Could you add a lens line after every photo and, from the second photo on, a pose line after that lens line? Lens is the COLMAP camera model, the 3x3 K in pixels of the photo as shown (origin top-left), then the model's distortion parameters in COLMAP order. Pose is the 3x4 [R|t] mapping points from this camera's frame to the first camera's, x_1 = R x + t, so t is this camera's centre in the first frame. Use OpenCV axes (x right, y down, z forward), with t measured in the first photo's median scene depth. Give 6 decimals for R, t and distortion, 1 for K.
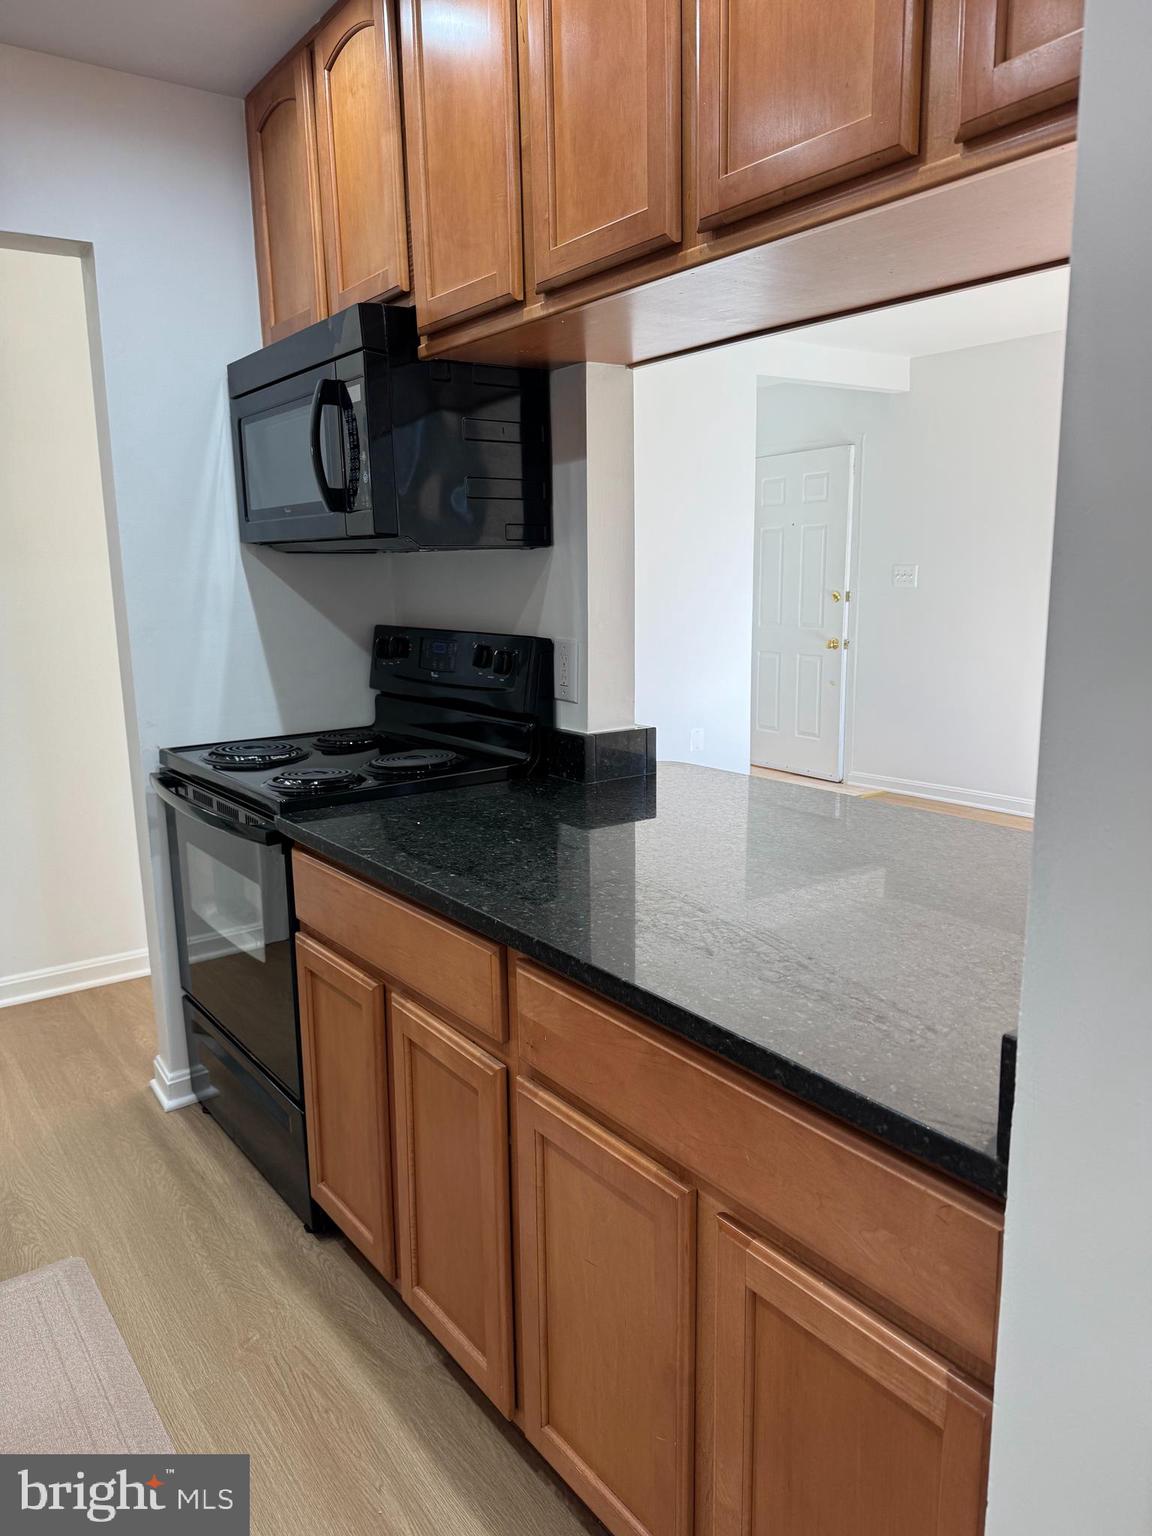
lens RADIAL K [[1079.1, 0, 569.1], [0, 1079.1, 769.3], [0, 0, 1]] dist [-0.017645, -0.003704]
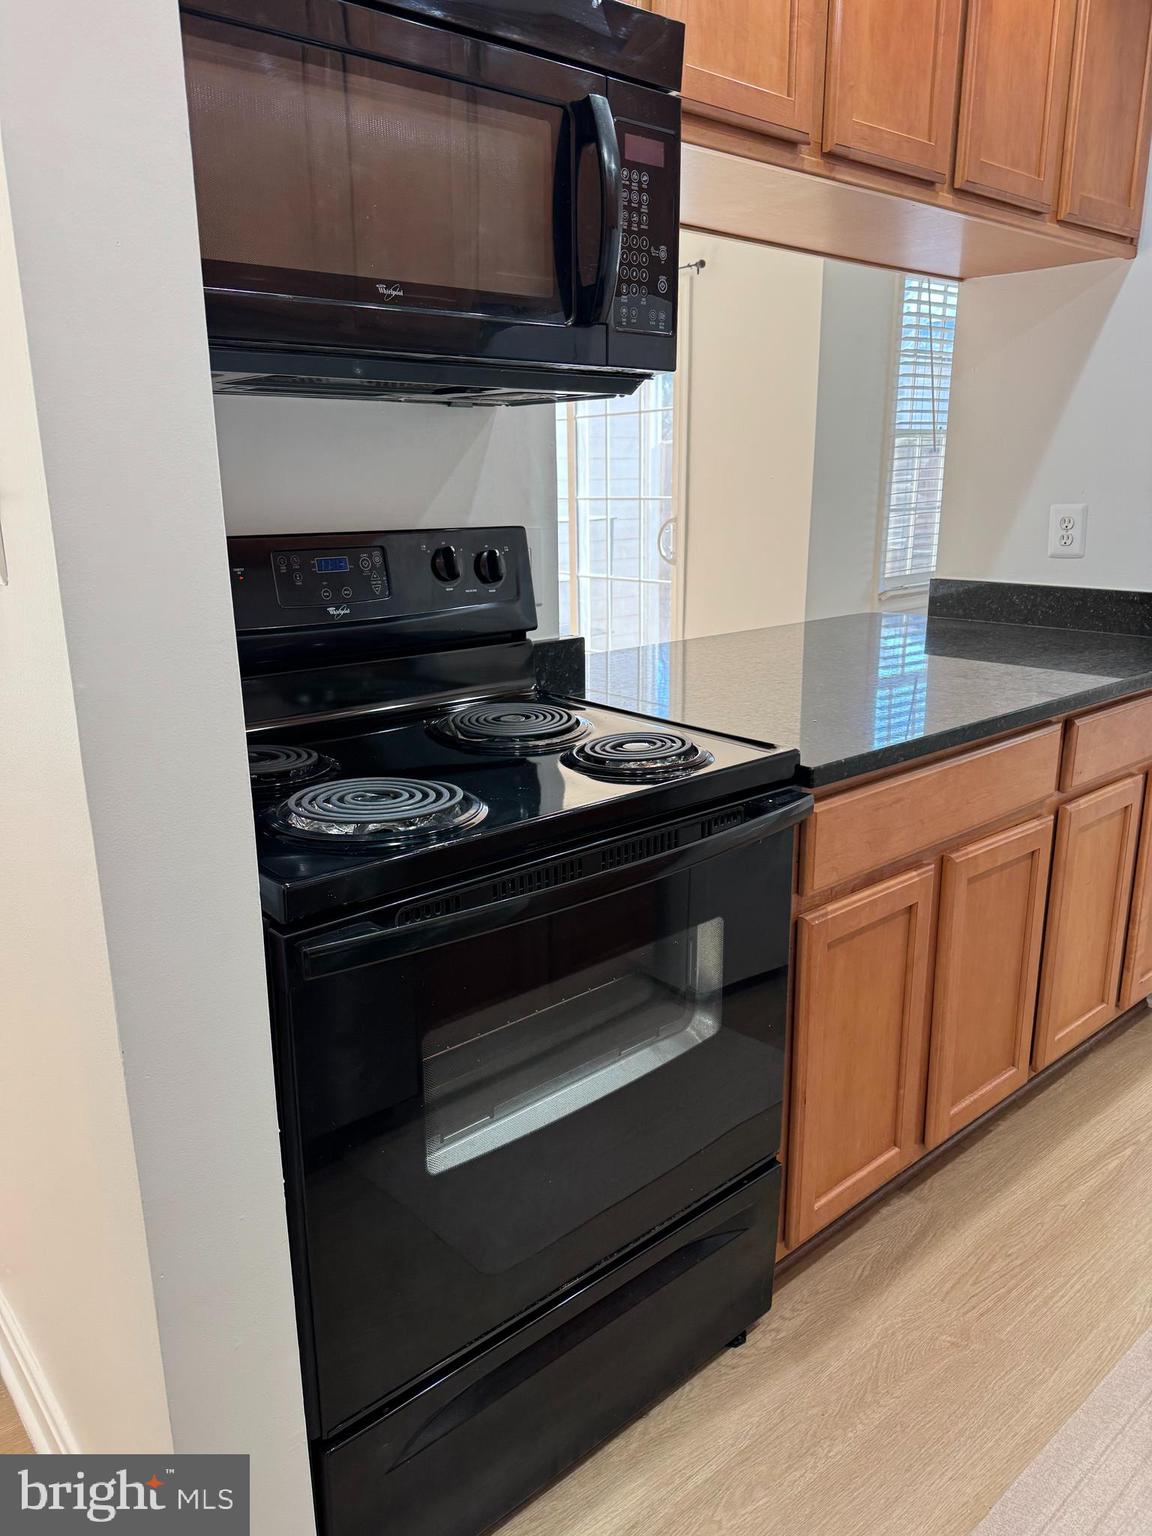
lens RADIAL K [[1079.1, 0, 568.4], [0, 1079.1, 764.6], [0, 0, 1]] dist [-0.017645, -0.003704]
pose [[-0.065609, -0.246903, 0.966817, -1.002174], [0.196693, 0.946694, 0.255112, -0.184212], [-0.978268, 0.206903, -0.013547, 1.232037]]
